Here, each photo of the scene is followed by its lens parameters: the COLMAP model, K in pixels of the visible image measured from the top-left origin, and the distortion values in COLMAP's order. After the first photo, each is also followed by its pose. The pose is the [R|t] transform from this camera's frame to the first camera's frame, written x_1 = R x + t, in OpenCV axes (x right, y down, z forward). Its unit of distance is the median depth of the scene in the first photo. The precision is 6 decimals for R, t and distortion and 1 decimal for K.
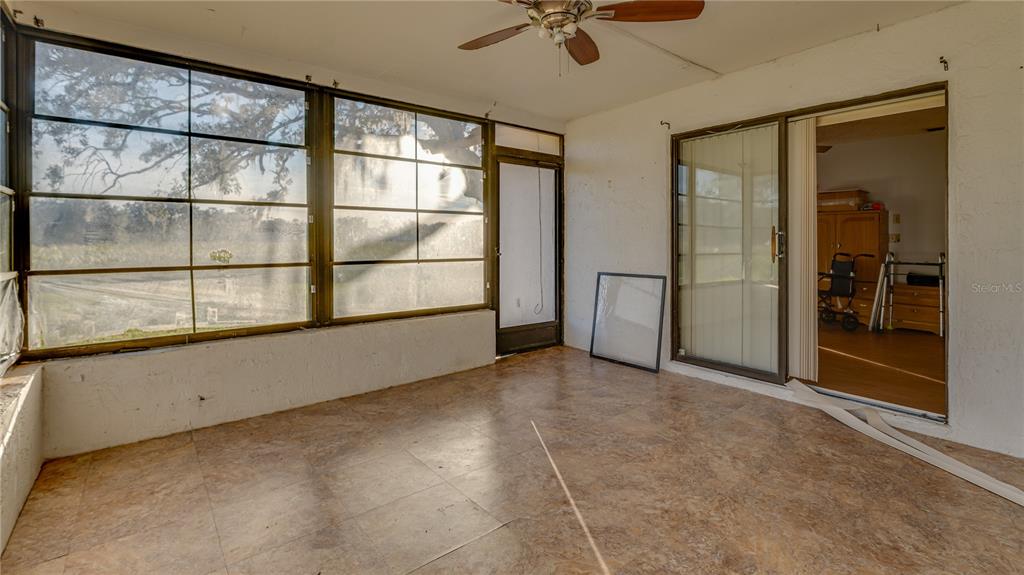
lens RADIAL K [[456.9, 0, 510.9], [0, 456.9, 284.5], [0, 0, 1]] dist [0.000113, 0.000160]
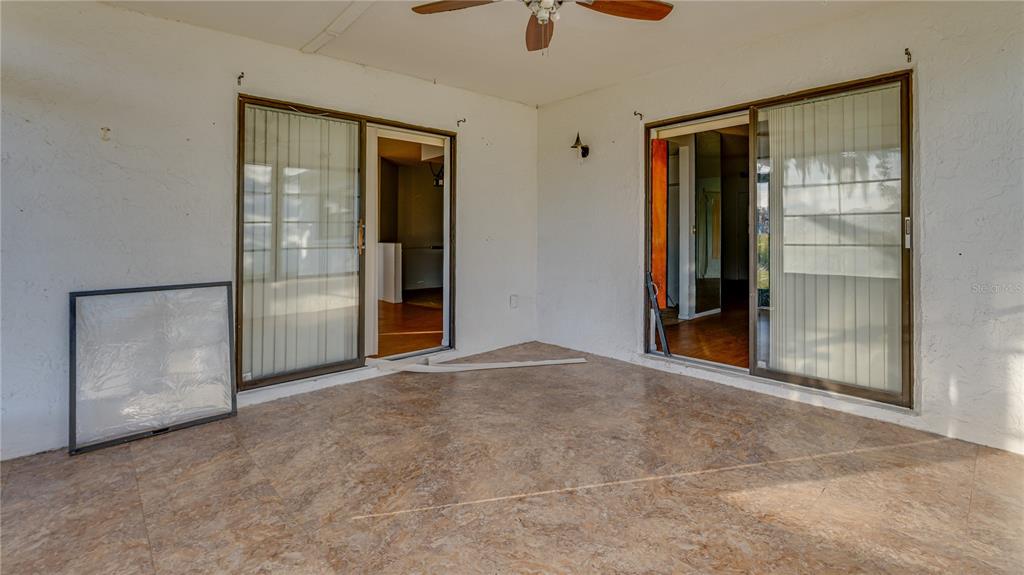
lens RADIAL K [[471.8, 0, 512.7], [0, 471.8, 269.2], [0, 0, 1]] dist [-0.000073, -0.000136]
pose [[-0.081750, -0.072255, 0.994030, -0.613683], [0.098172, 0.991935, 0.080176, -0.074030], [-0.991806, 0.104140, -0.073997, 0.819767]]
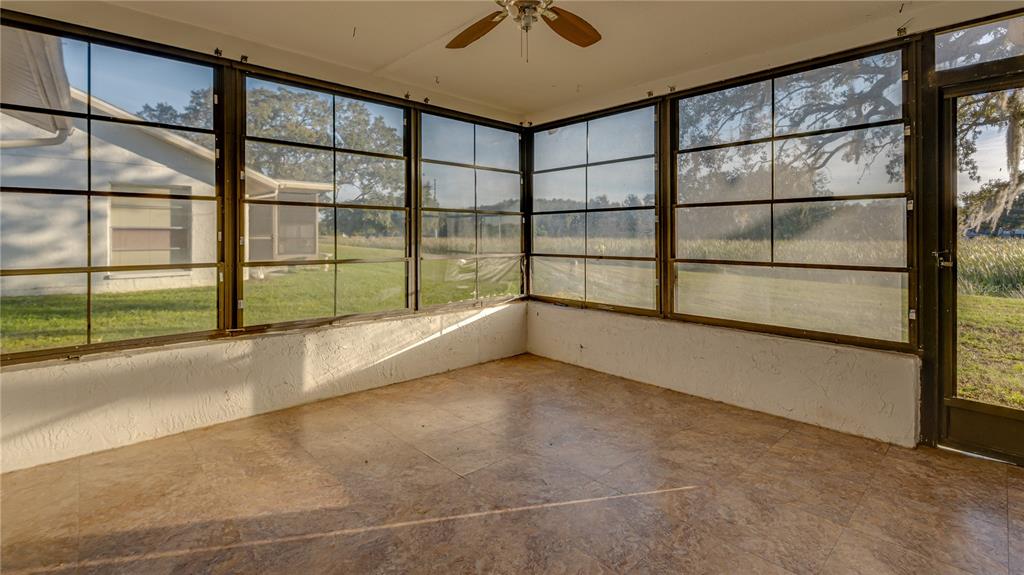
lens RADIAL K [[456.9, 0, 510.9], [0, 456.9, 284.5], [0, 0, 1]] dist [0.000113, 0.000160]
pose [[0.077033, 0.102306, -0.991766, 0.738843], [-0.098631, 0.990624, 0.094527, -0.062508], [0.992138, 0.090538, 0.086401, 0.642822]]
